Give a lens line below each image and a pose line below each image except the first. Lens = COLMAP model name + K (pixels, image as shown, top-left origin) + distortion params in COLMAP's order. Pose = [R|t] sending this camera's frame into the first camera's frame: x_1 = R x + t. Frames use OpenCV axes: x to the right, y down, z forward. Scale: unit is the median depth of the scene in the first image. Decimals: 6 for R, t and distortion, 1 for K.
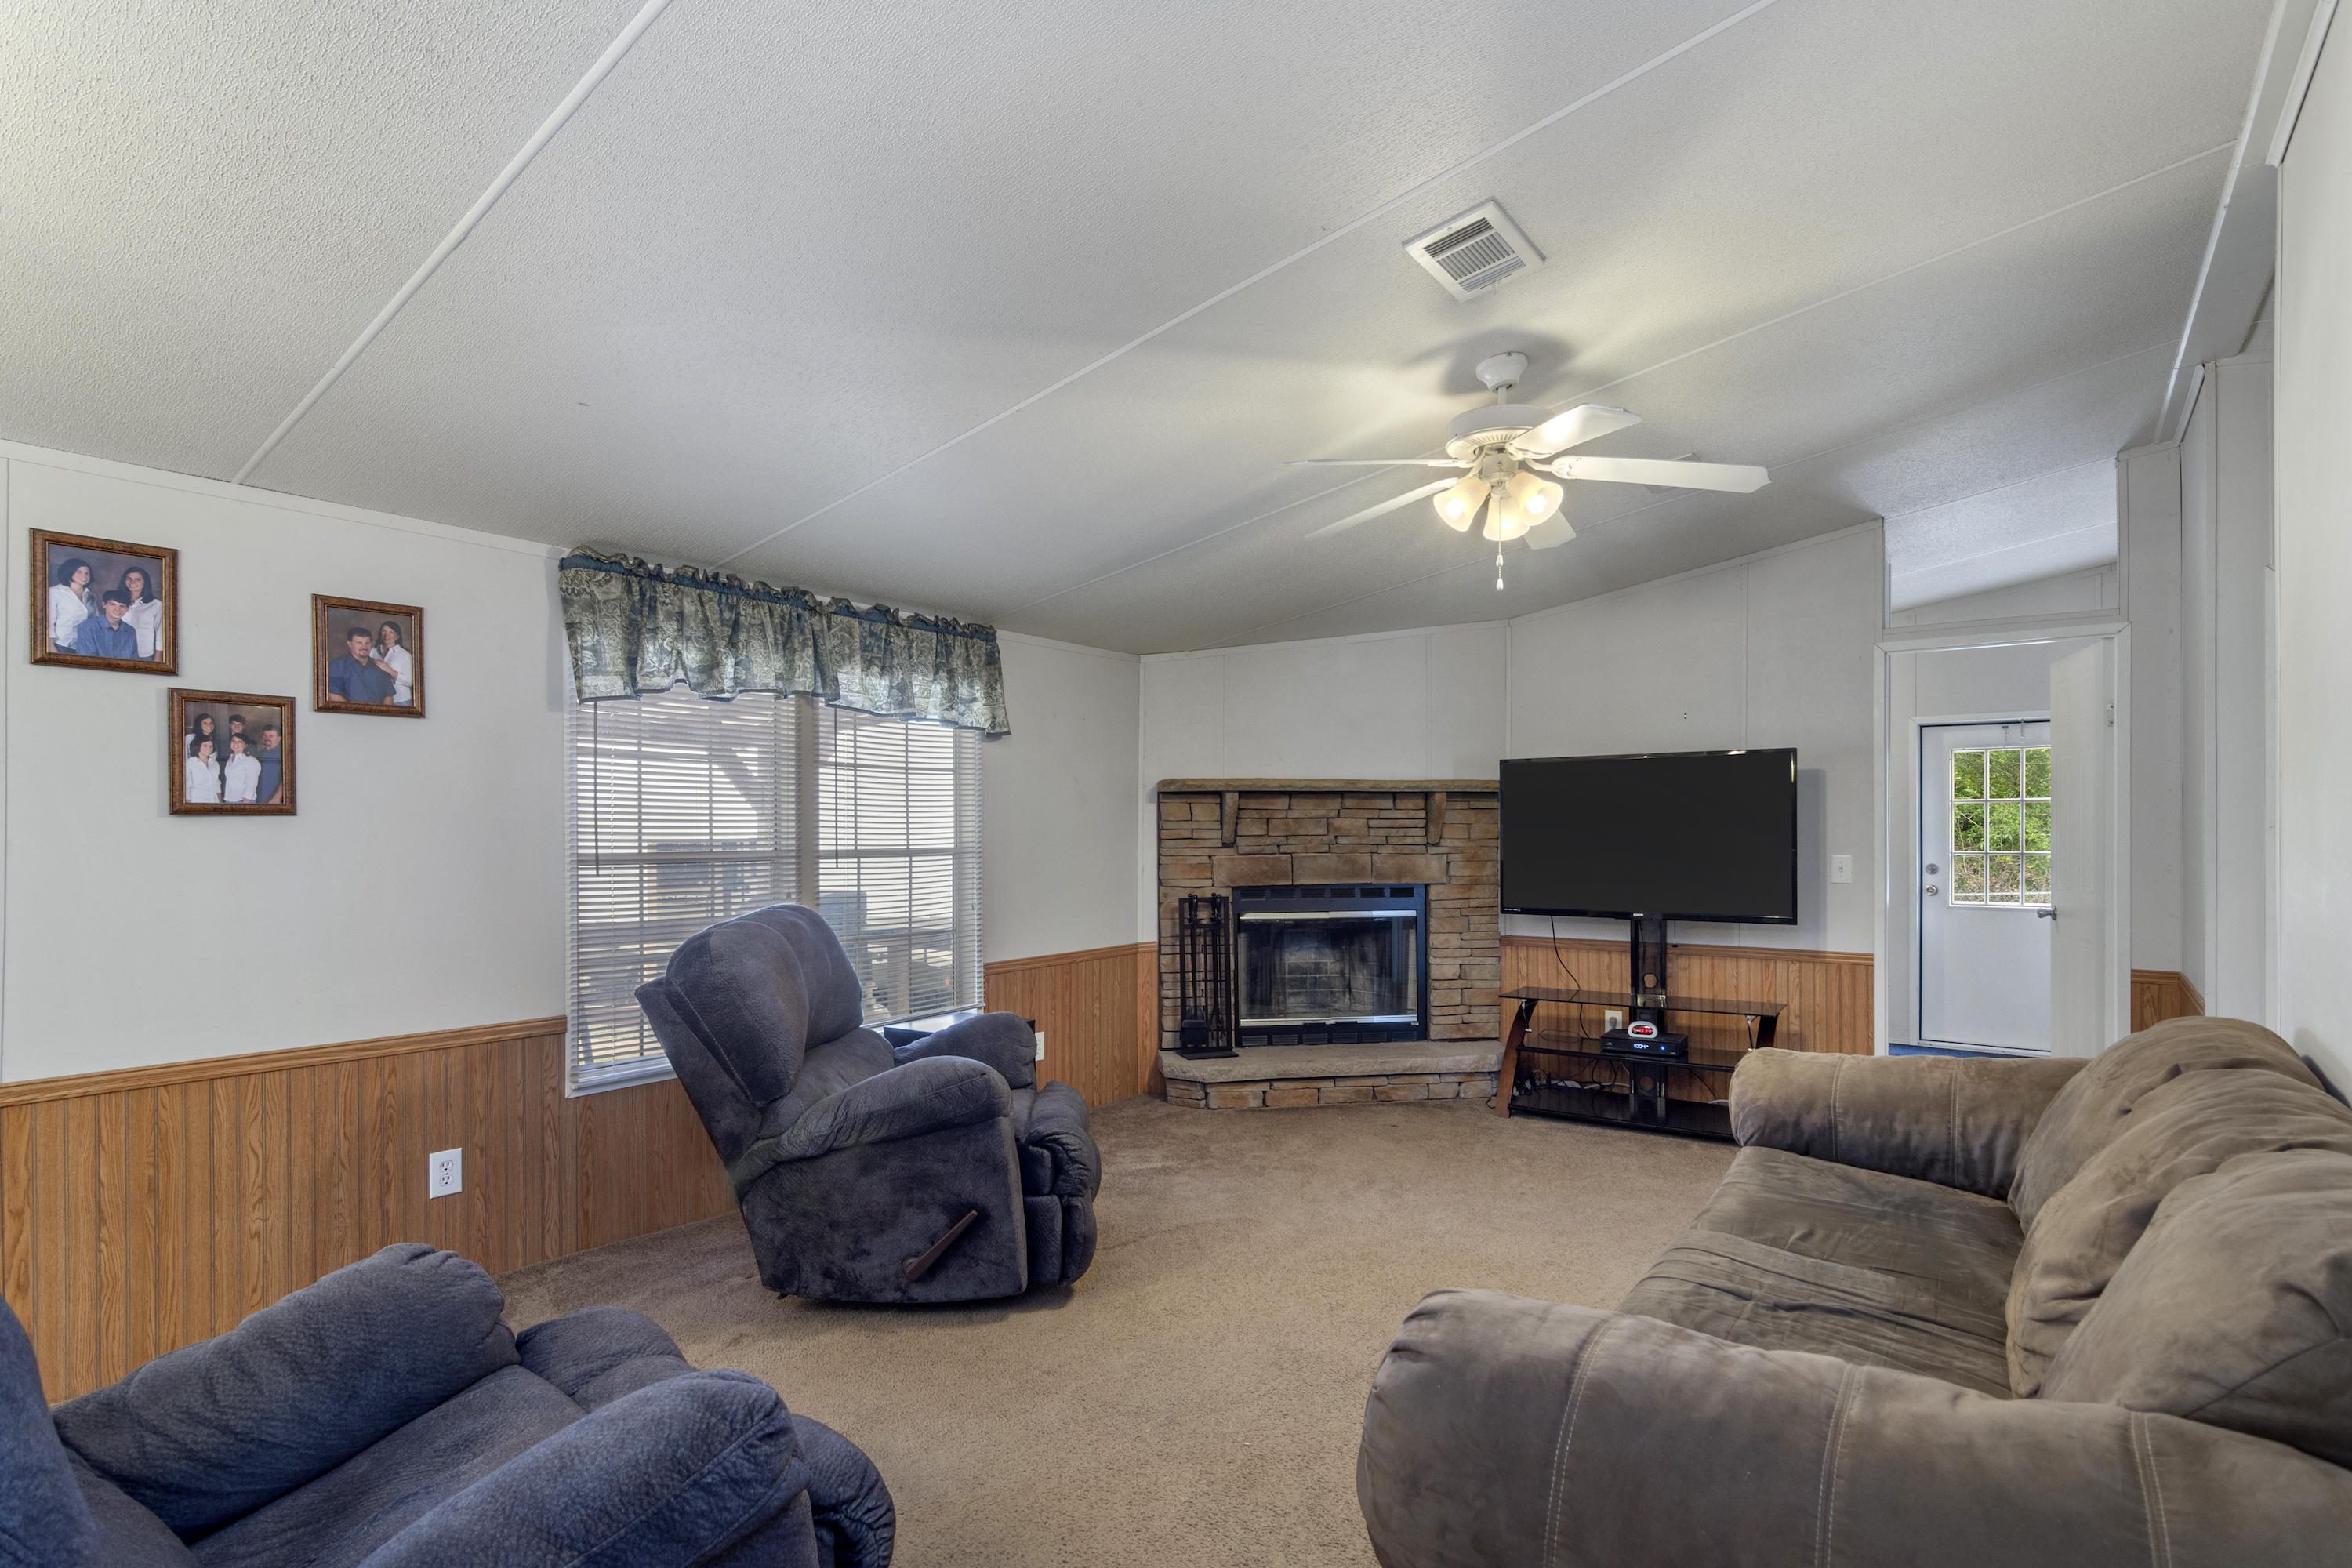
lens RADIAL K [[1148.3, 0, 1134.4], [0, 1148.3, 830.0], [0, 0, 1]] dist [0.002552, 0.000655]
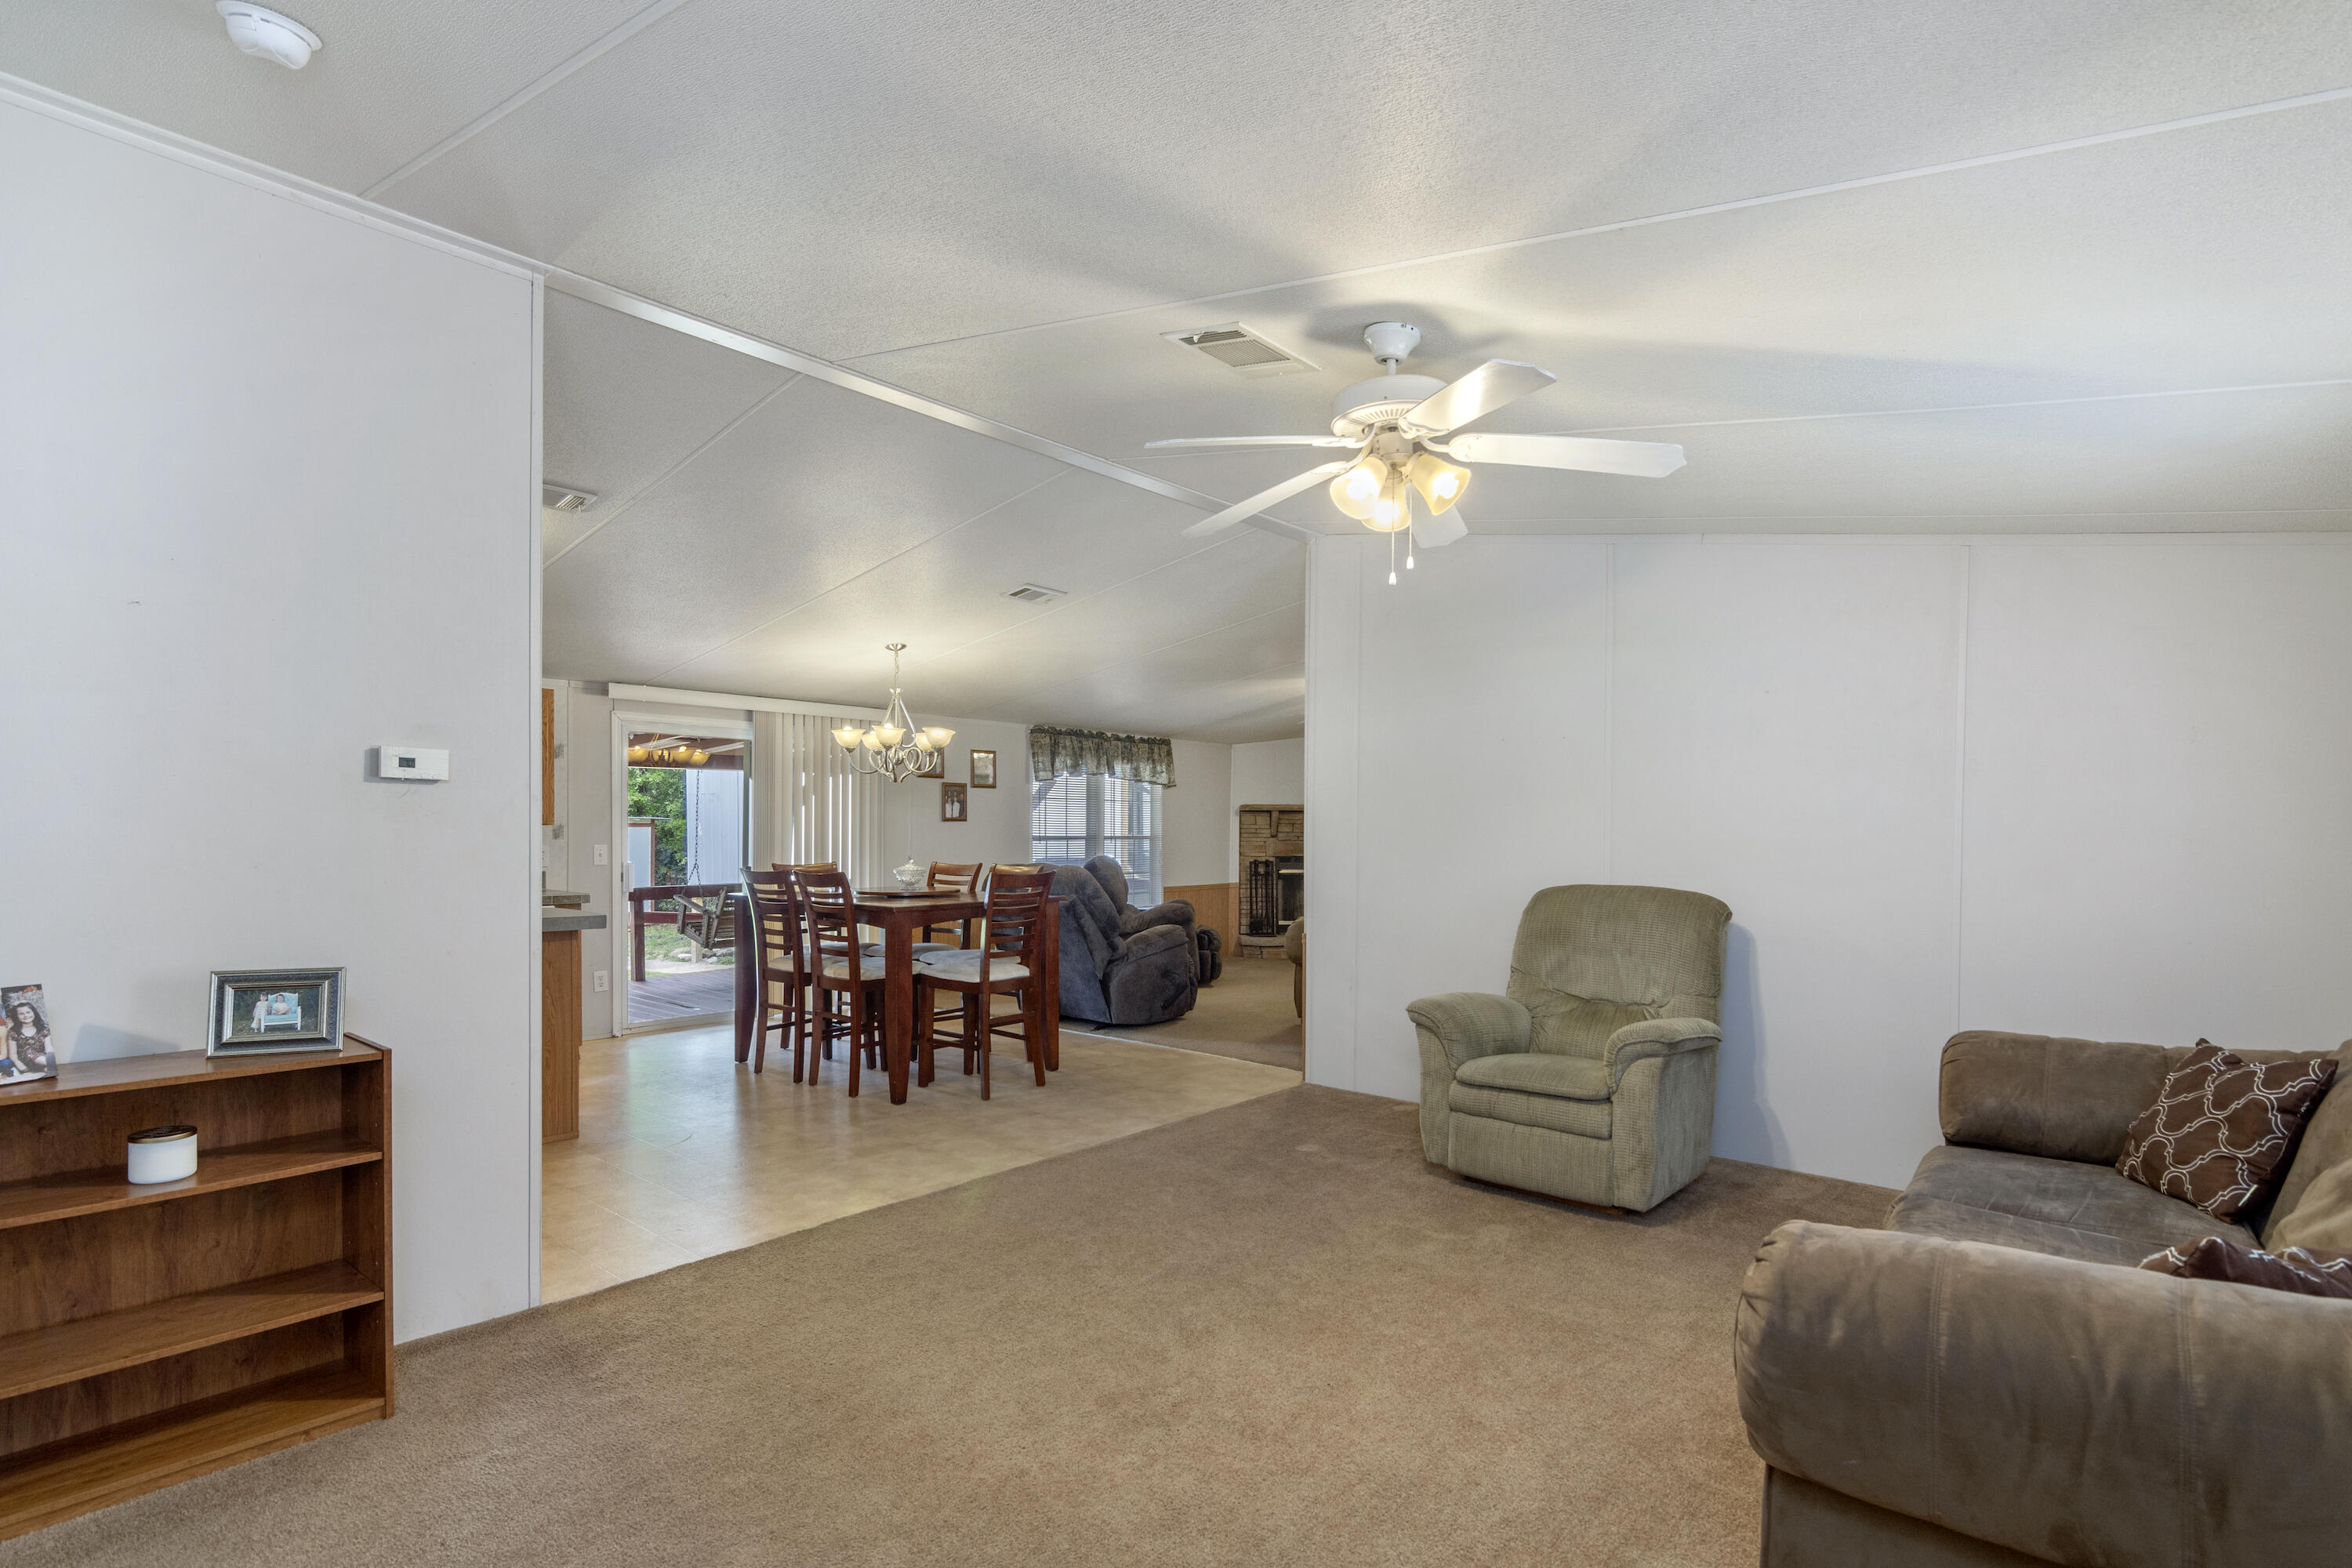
lens RADIAL K [[1137.3, 0, 1172.4], [0, 1137.3, 833.5], [0, 0, 1]] dist [0.000359, 0.000081]
pose [[0.999670, 0.009212, -0.023994, -0.055414], [-0.009112, 0.999949, 0.004253, 0.000973], [0.024032, -0.004033, 0.999703, -1.136216]]
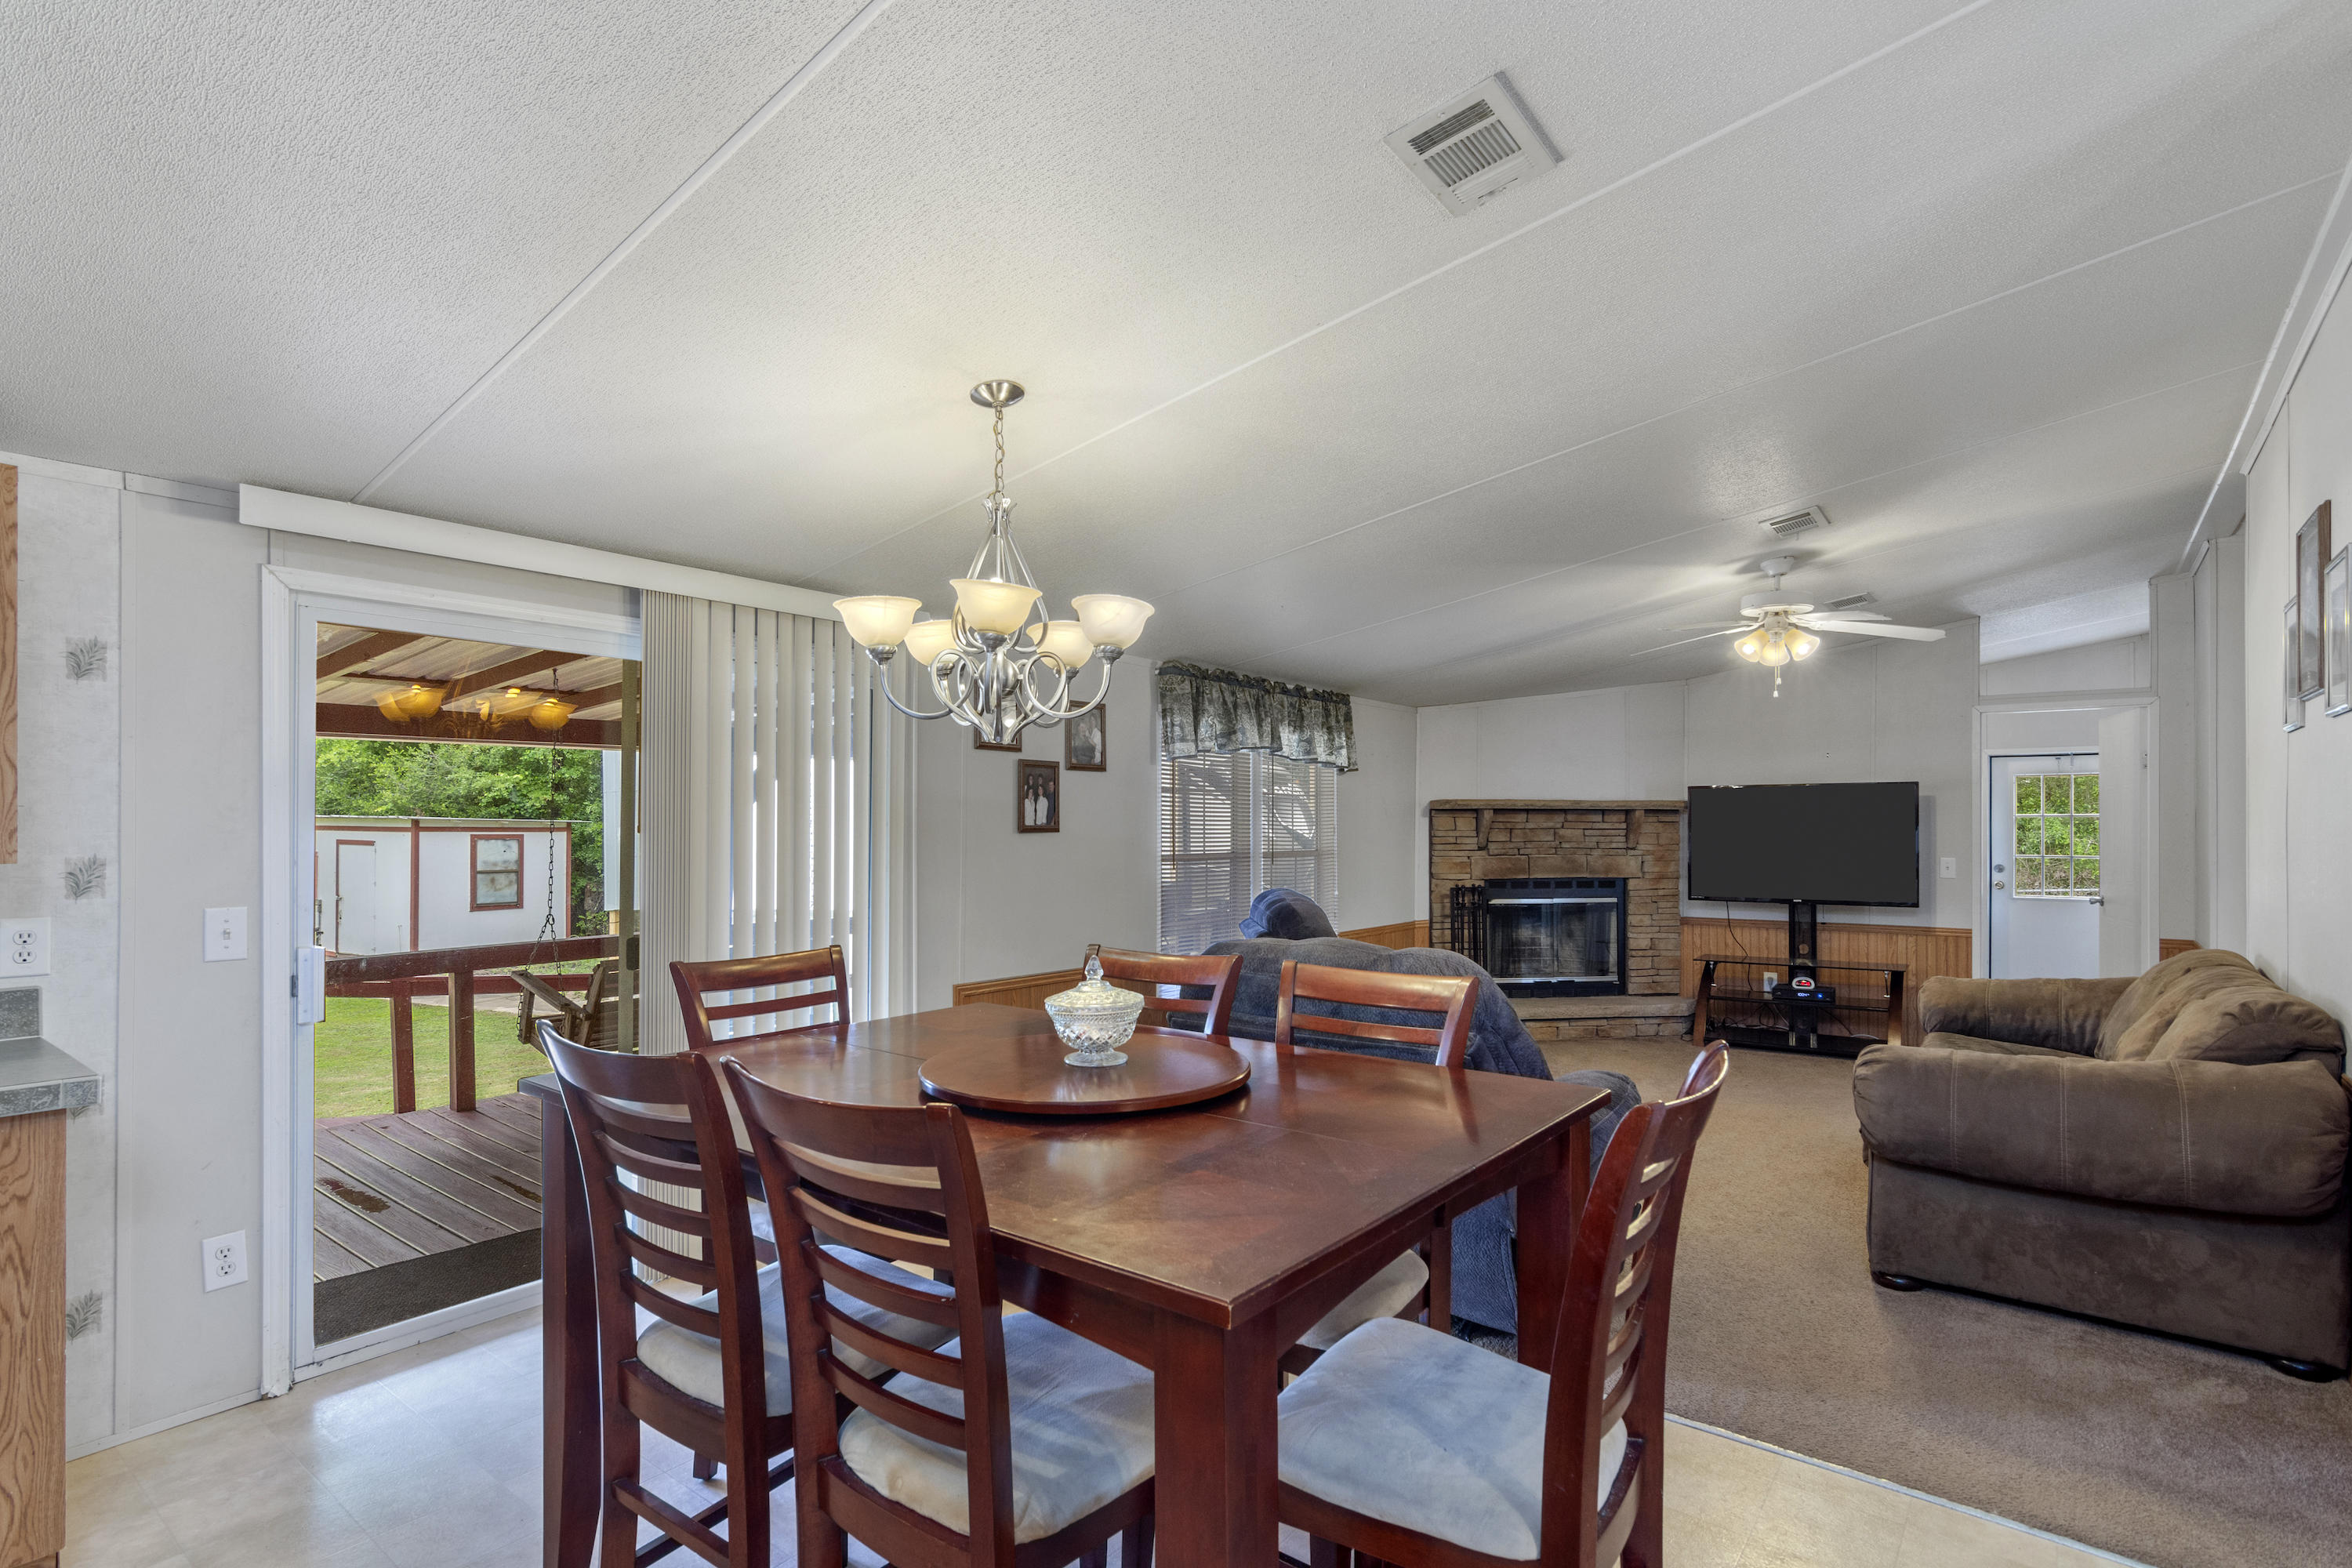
lens RADIAL K [[1144.5, 0, 1155.2], [0, 1144.5, 820.9], [0, 0, 1]] dist [0.014174, 0.000025]
pose [[0.999988, 0.003421, 0.003364, -0.329095], [-0.003402, 0.999980, -0.005416, -0.011478], [-0.003382, 0.005404, 0.999980, -0.368688]]
